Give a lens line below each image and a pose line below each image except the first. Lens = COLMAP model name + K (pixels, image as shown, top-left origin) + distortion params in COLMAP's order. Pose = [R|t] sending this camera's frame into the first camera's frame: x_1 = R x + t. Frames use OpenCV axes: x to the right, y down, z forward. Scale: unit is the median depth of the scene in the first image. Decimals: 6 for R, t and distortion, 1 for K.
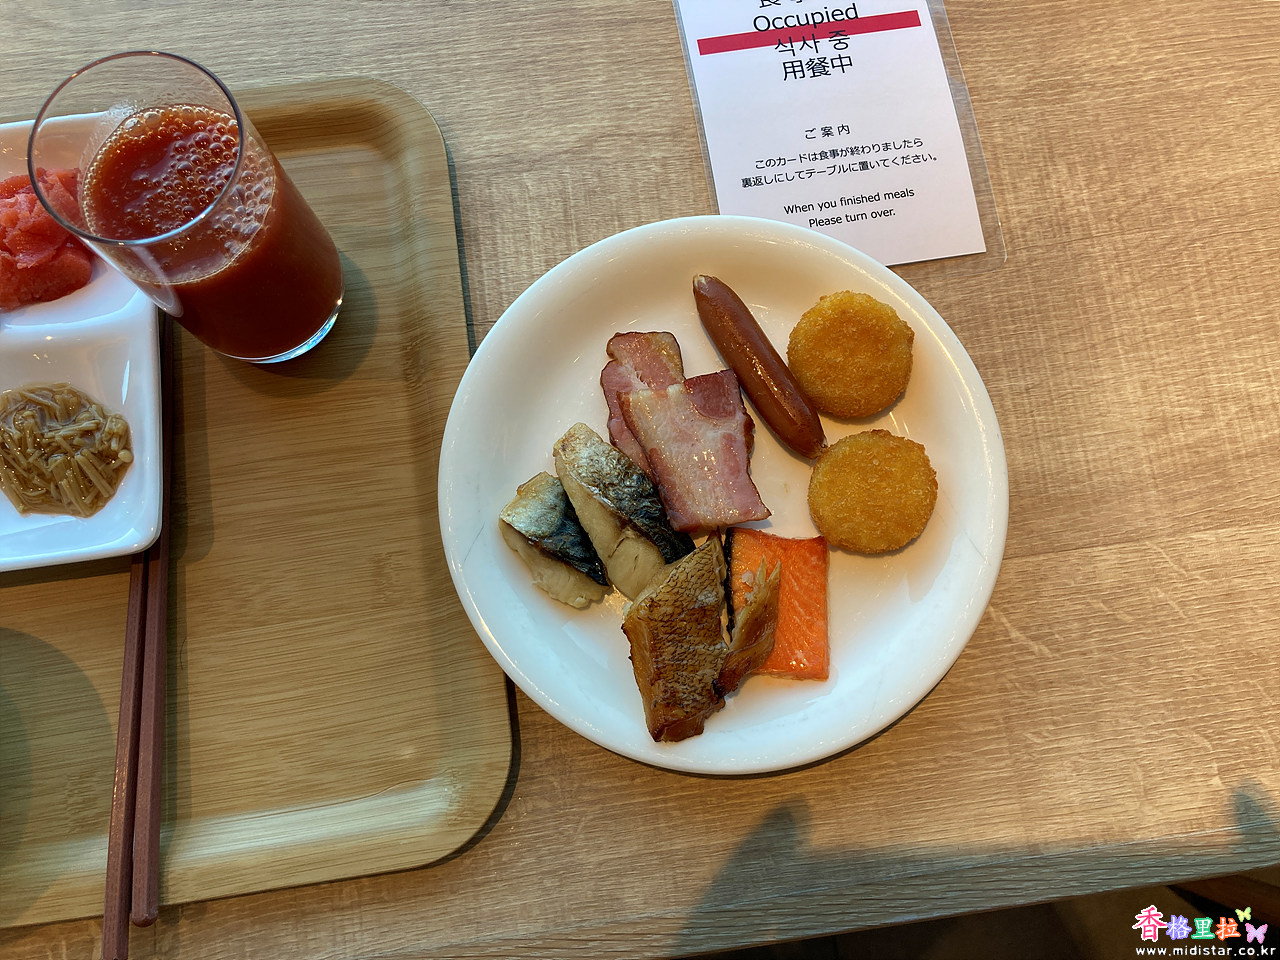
lens RADIAL K [[1042.8, 0, 703.0], [0, 1042.8, 473.5], [0, 0, 1]] dist [0.045742, -0.032030]
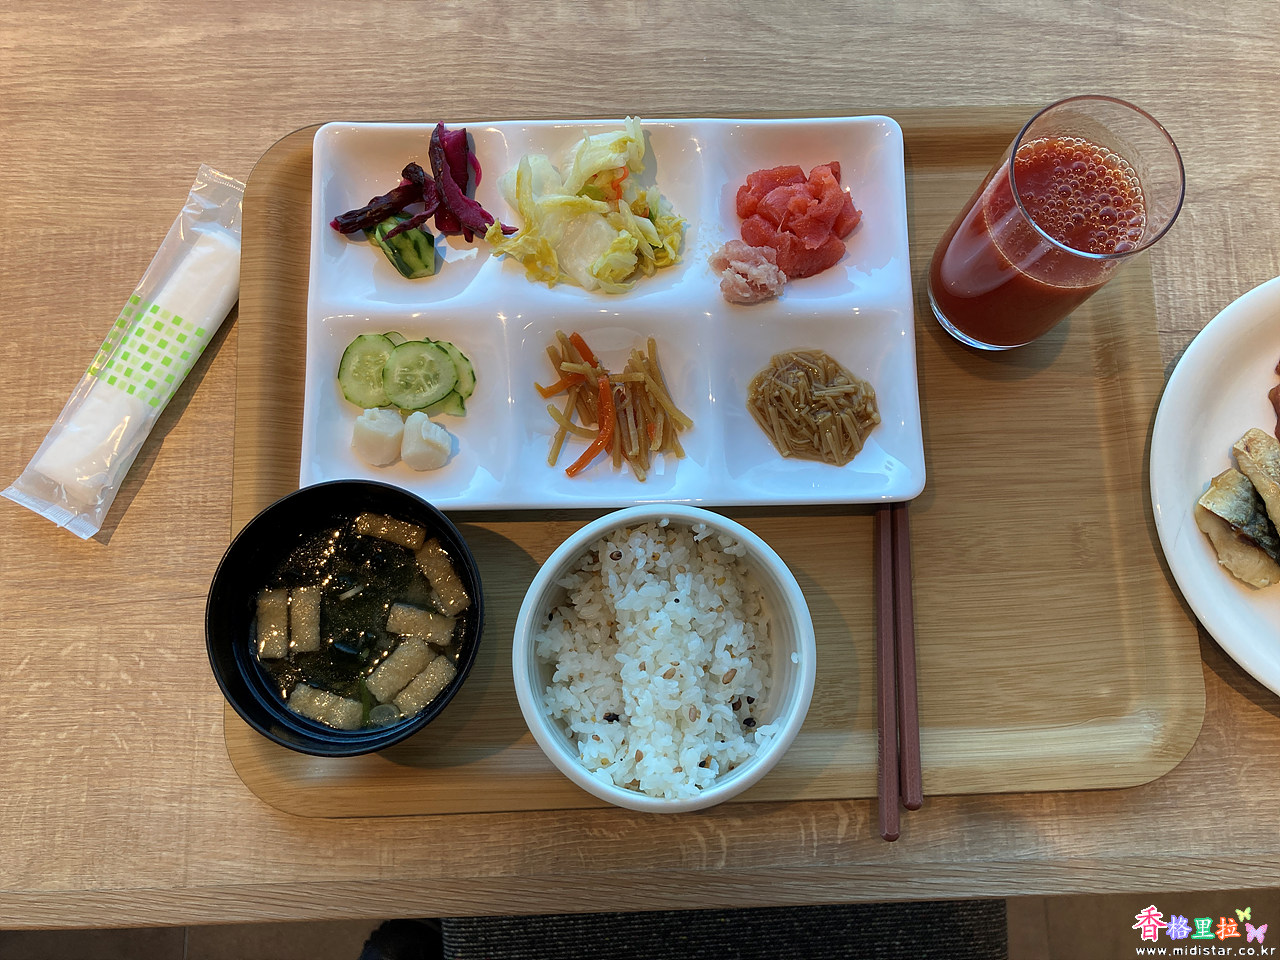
lens RADIAL K [[1042.8, 0, 653.5], [0, 1042.8, 478.2], [0, 0, 1]] dist [0.045742, -0.032030]
pose [[0.994407, 0.104641, 0.014322, -0.808346], [-0.105061, 0.993929, 0.032679, 0.038702], [-0.010815, -0.034001, 0.999363, -0.168607]]
